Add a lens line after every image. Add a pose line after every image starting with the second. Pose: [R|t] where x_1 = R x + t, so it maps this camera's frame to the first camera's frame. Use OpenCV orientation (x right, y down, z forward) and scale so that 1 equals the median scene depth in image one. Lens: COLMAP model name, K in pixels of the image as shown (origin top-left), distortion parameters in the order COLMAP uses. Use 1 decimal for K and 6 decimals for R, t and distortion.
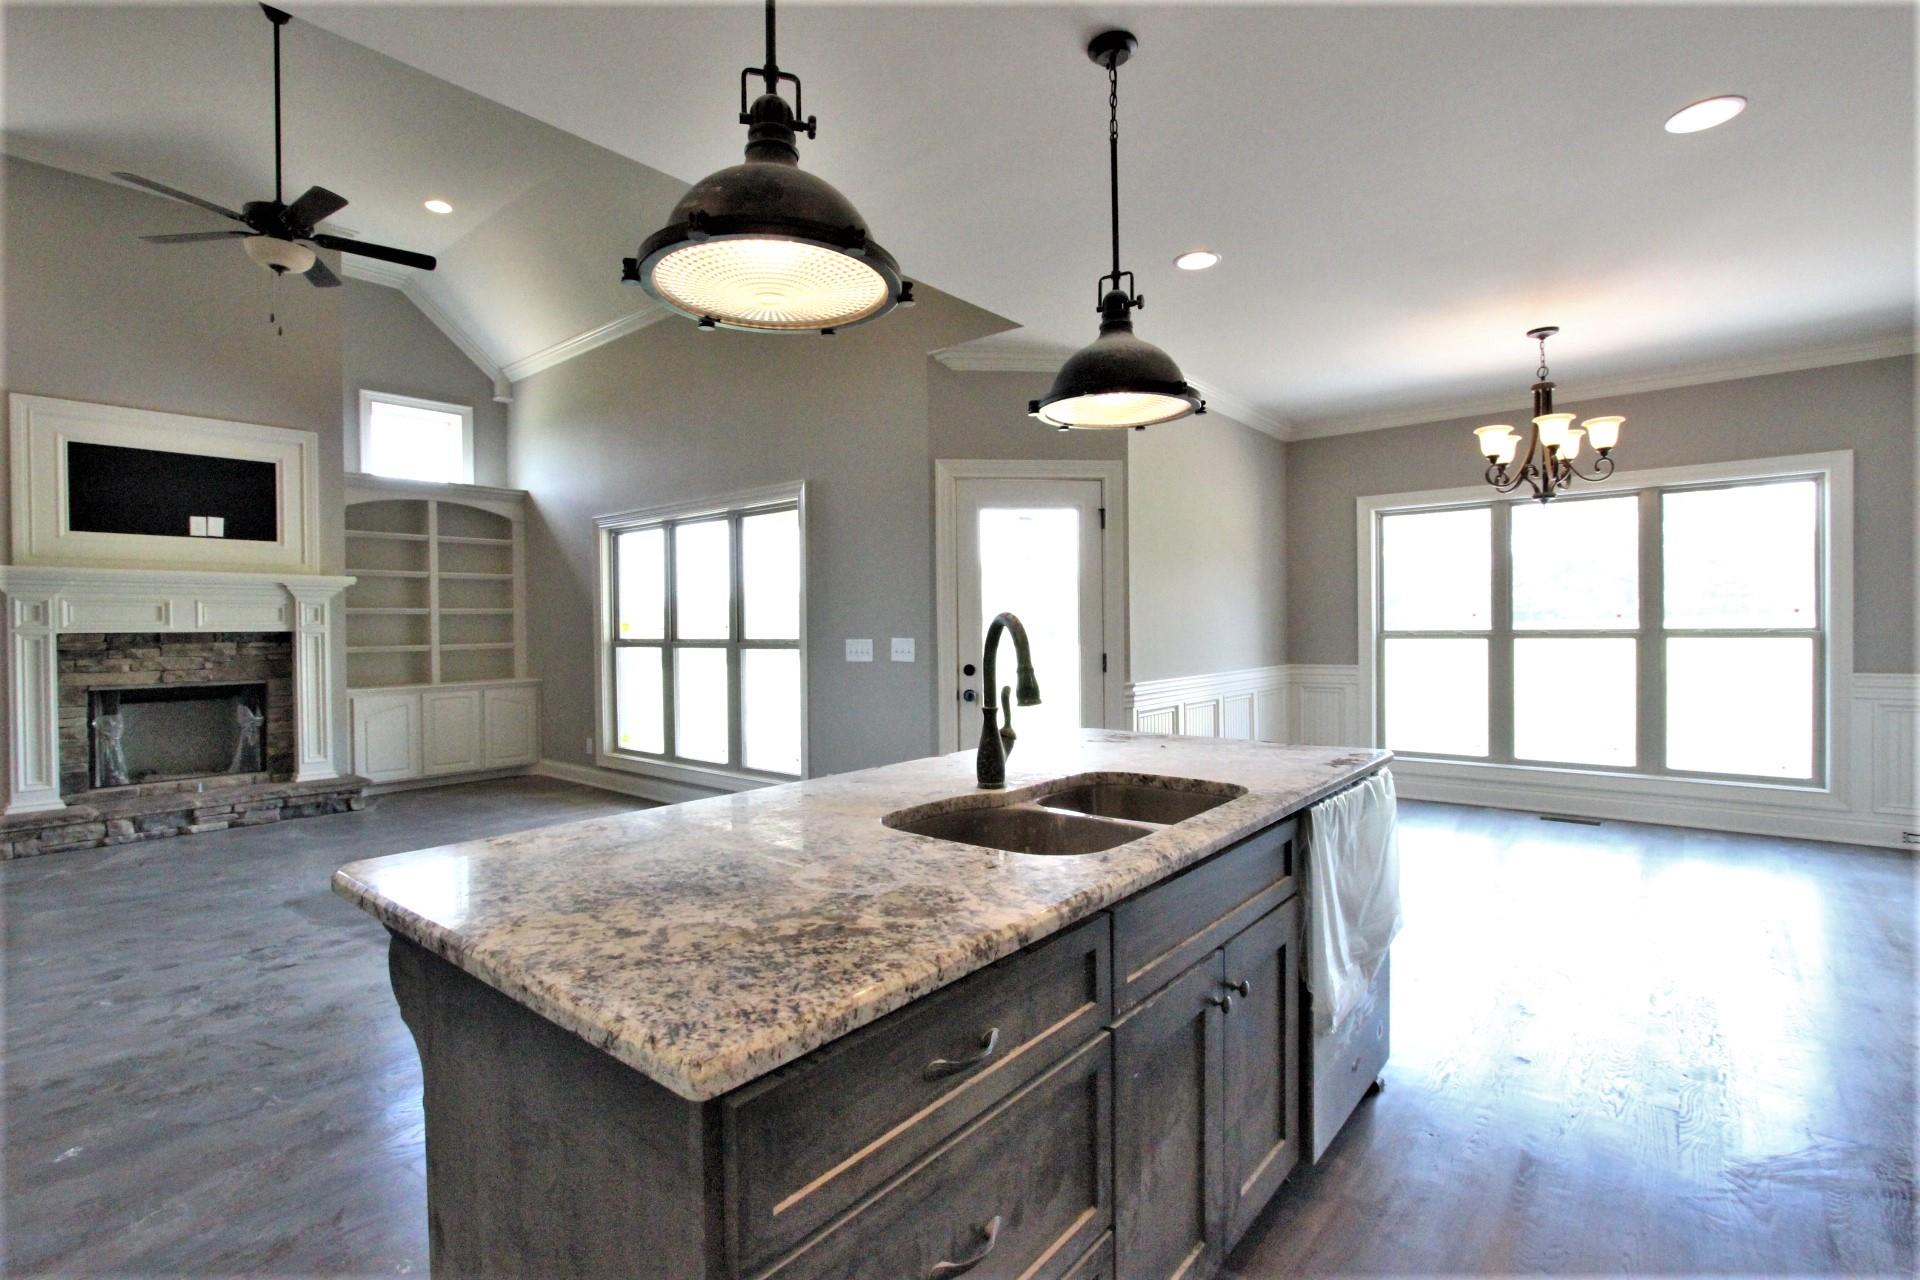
lens RADIAL K [[887.9, 0, 956.7], [0, 887.9, 639.3], [0, 0, 1]] dist [-0.021557, 0.004565]
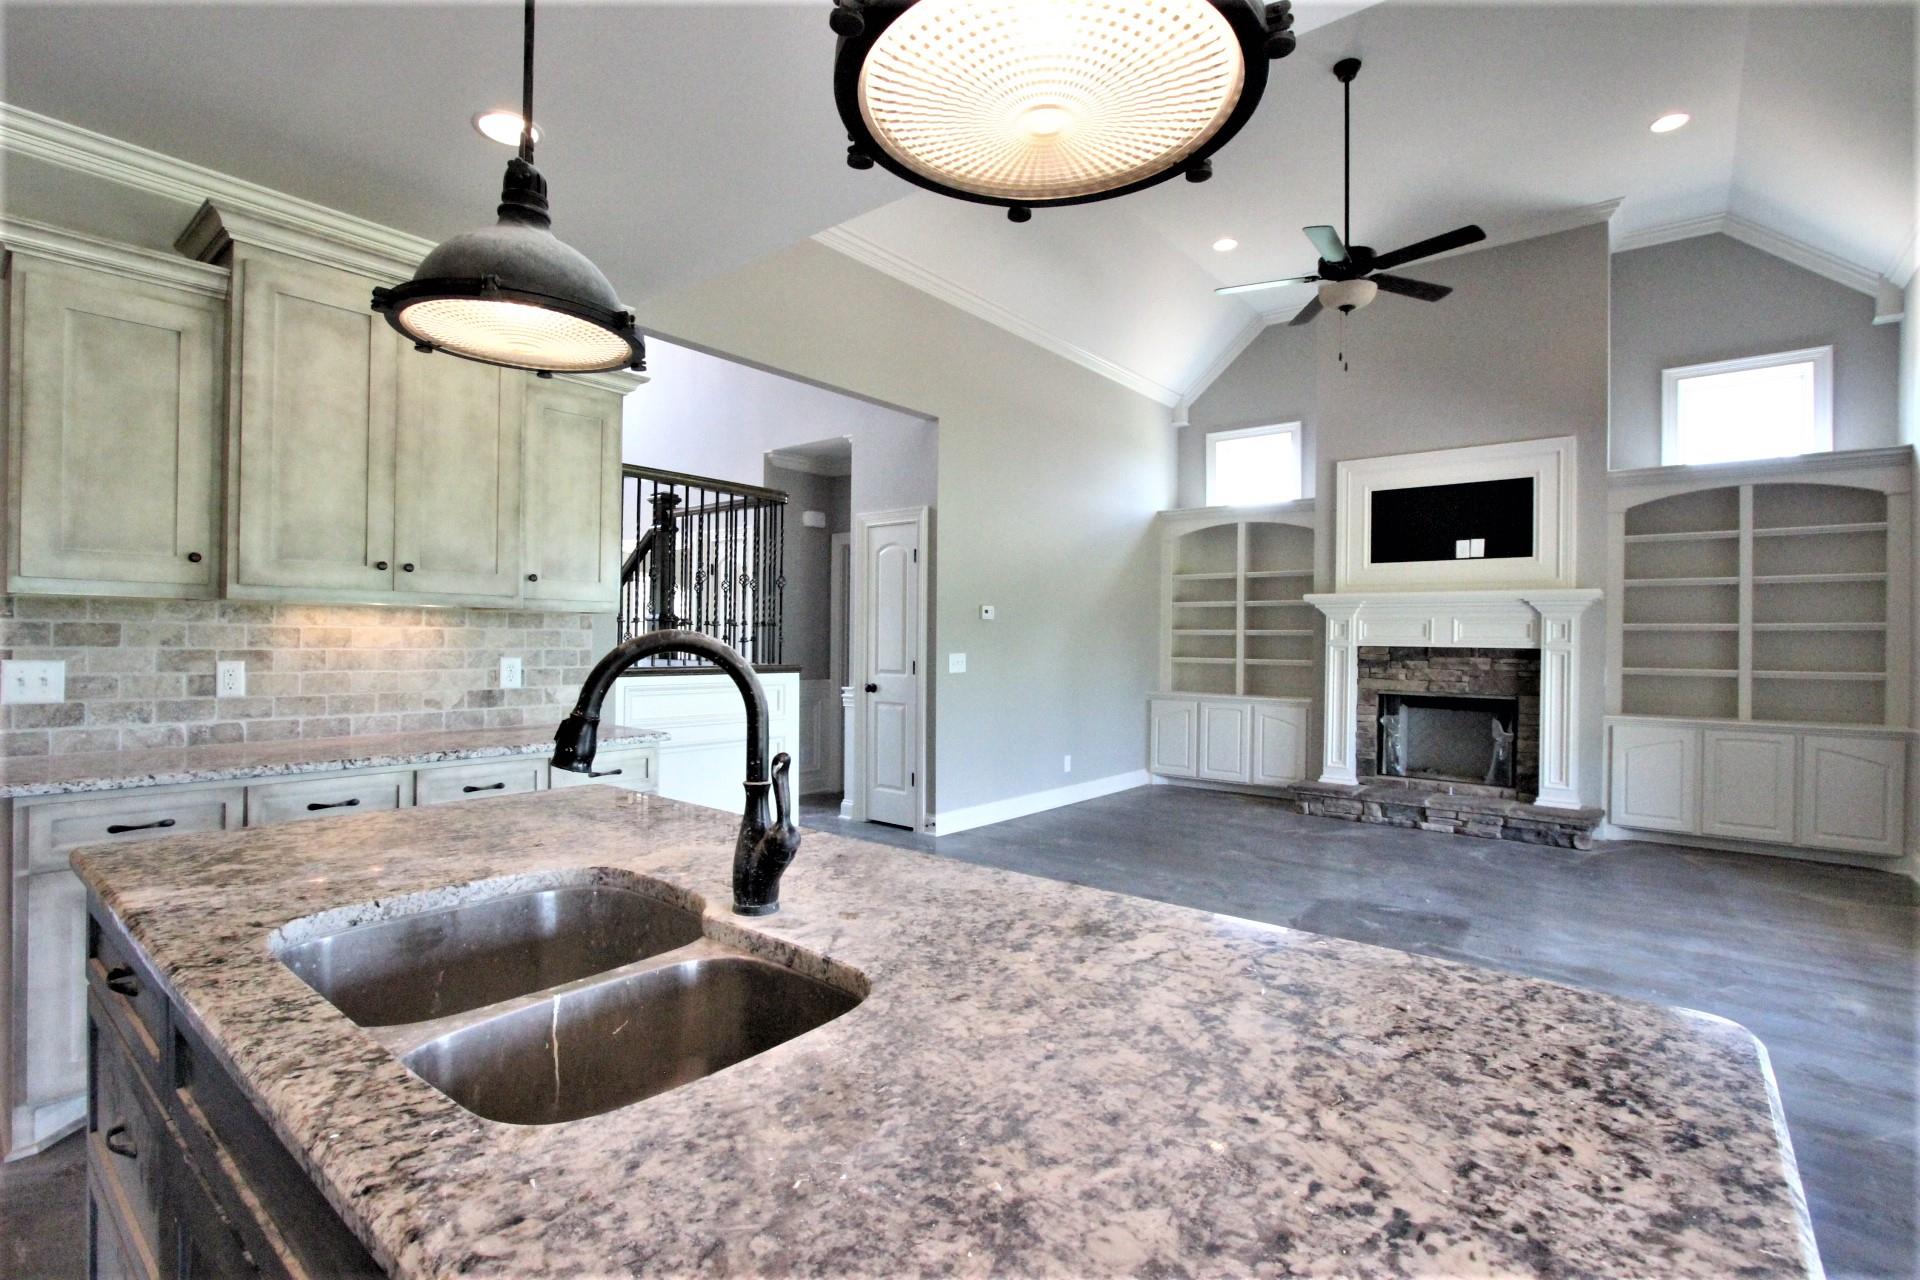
lens RADIAL K [[887.9, 0, 956.7], [0, 887.9, 639.3], [0, 0, 1]] dist [-0.021557, 0.004565]
pose [[0.010788, 0.008315, -0.999907, 0.207740], [-0.028720, 0.999555, 0.008002, -0.008655], [0.999529, 0.028631, 0.011022, 0.359604]]
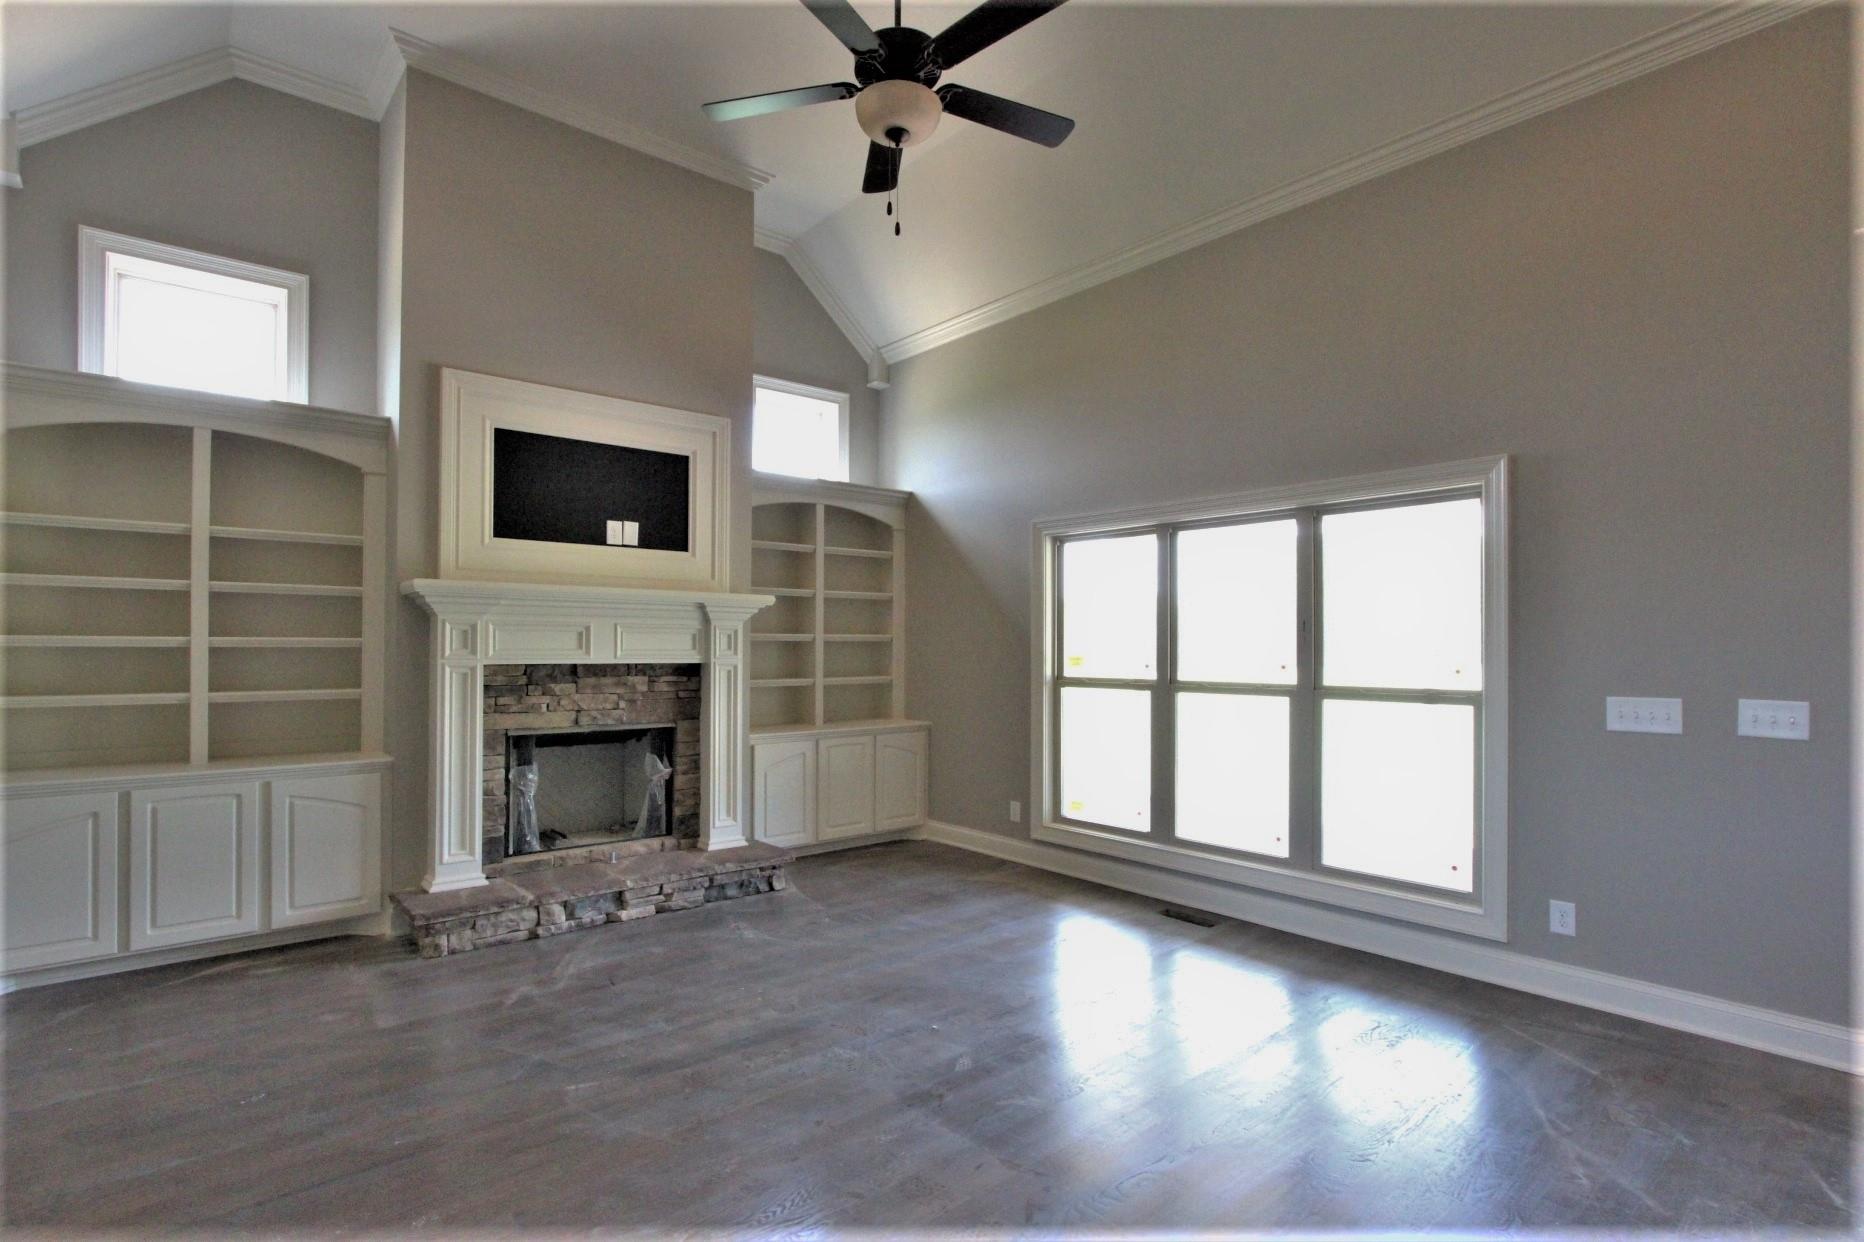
lens RADIAL K [[890.3, 0, 897.6], [0, 890.3, 641.1], [0, 0, 1]] dist [-0.016904, 0.000675]
pose [[0.982501, 0.012273, -0.185854, -0.443114], [-0.016287, 0.999666, -0.020087, -0.015985], [0.185545, 0.022762, 0.982372, 0.235977]]
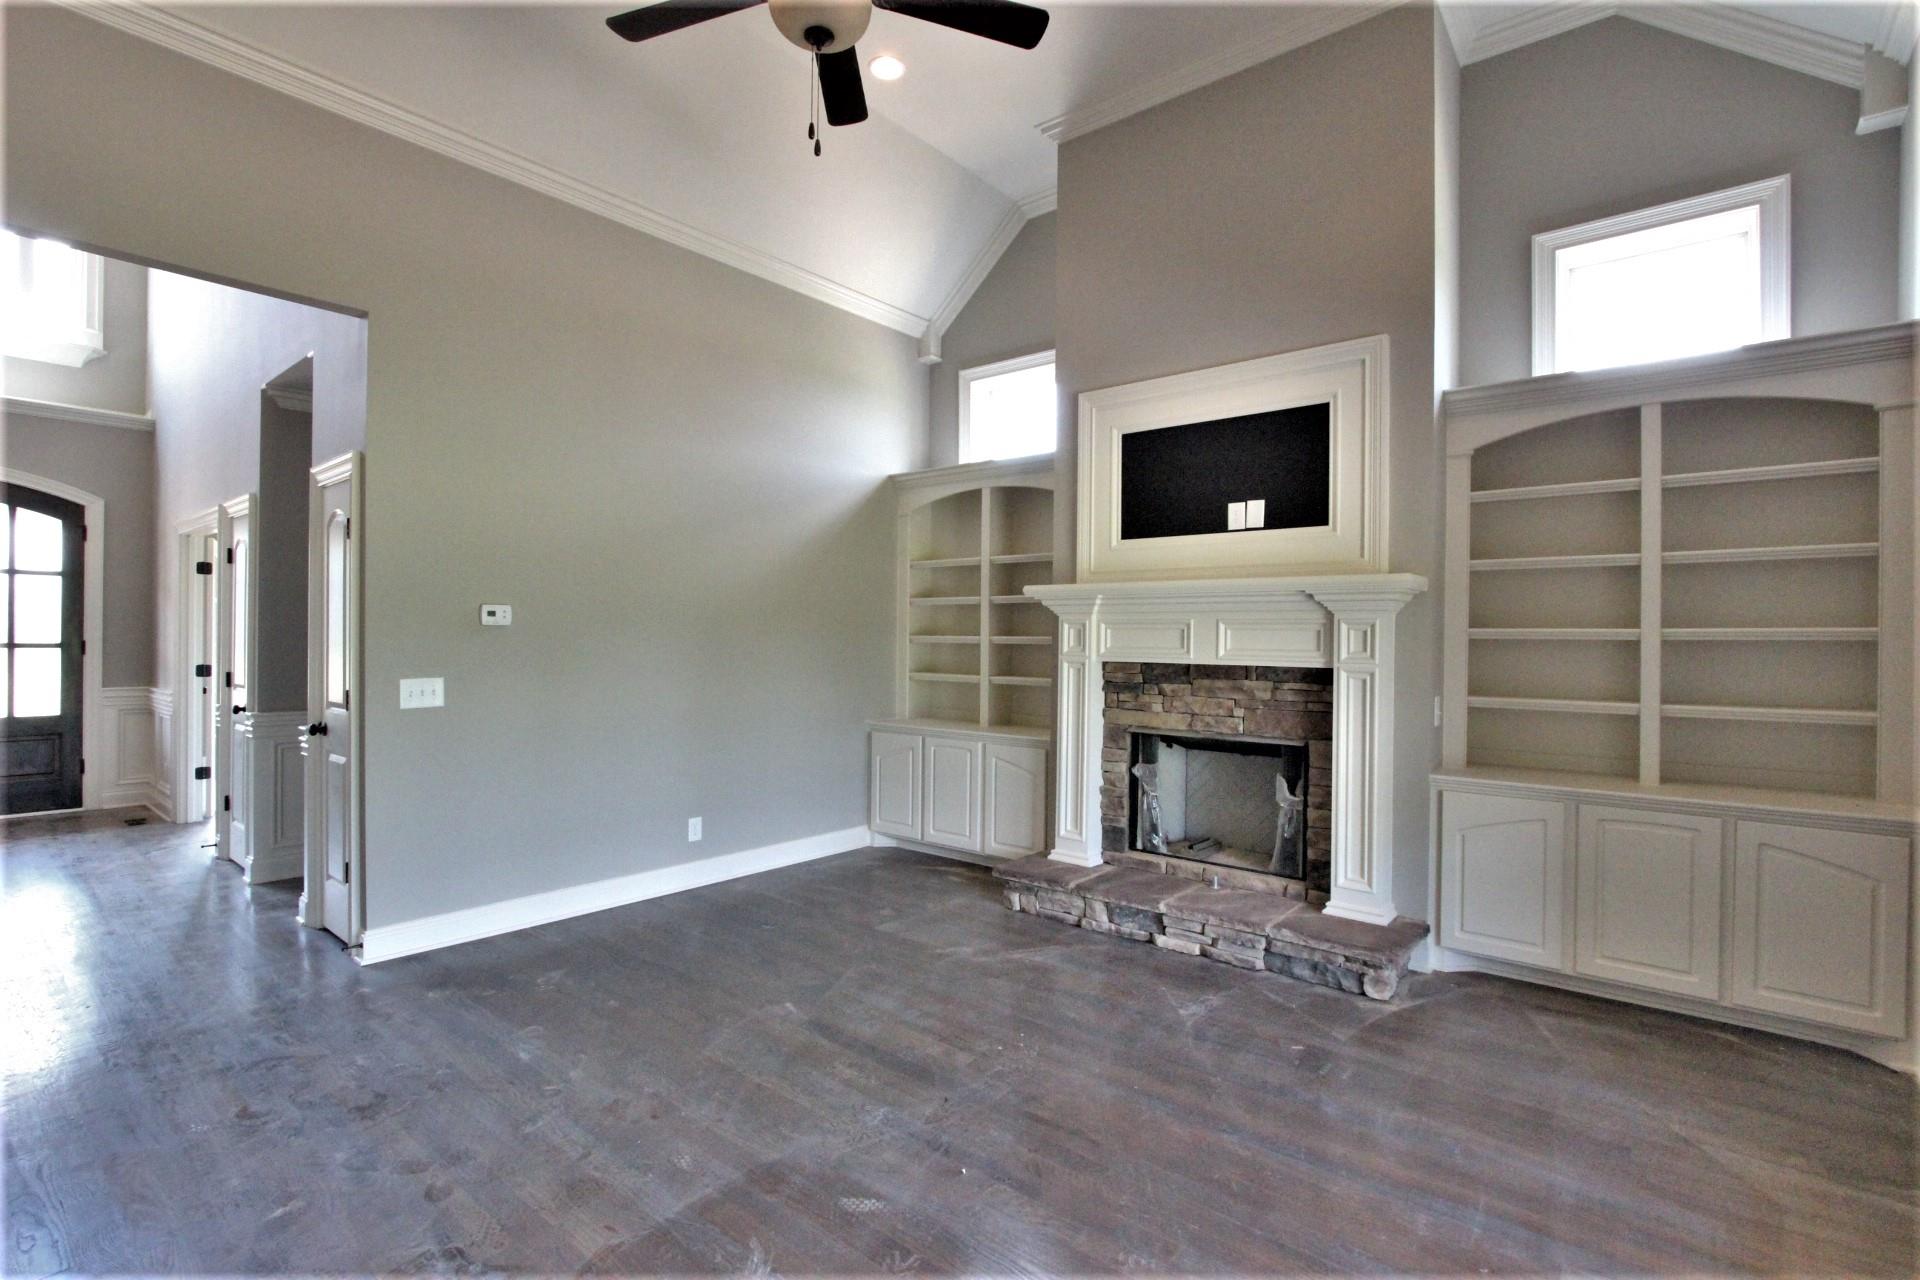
lens RADIAL K [[887.9, 0, 956.7], [0, 887.9, 639.3], [0, 0, 1]] dist [-0.021557, 0.004565]
pose [[0.000815, 0.010608, -0.999943, -0.140413], [-0.025115, 0.999629, 0.010584, -0.029850], [0.999684, 0.025105, 0.001082, 0.754706]]
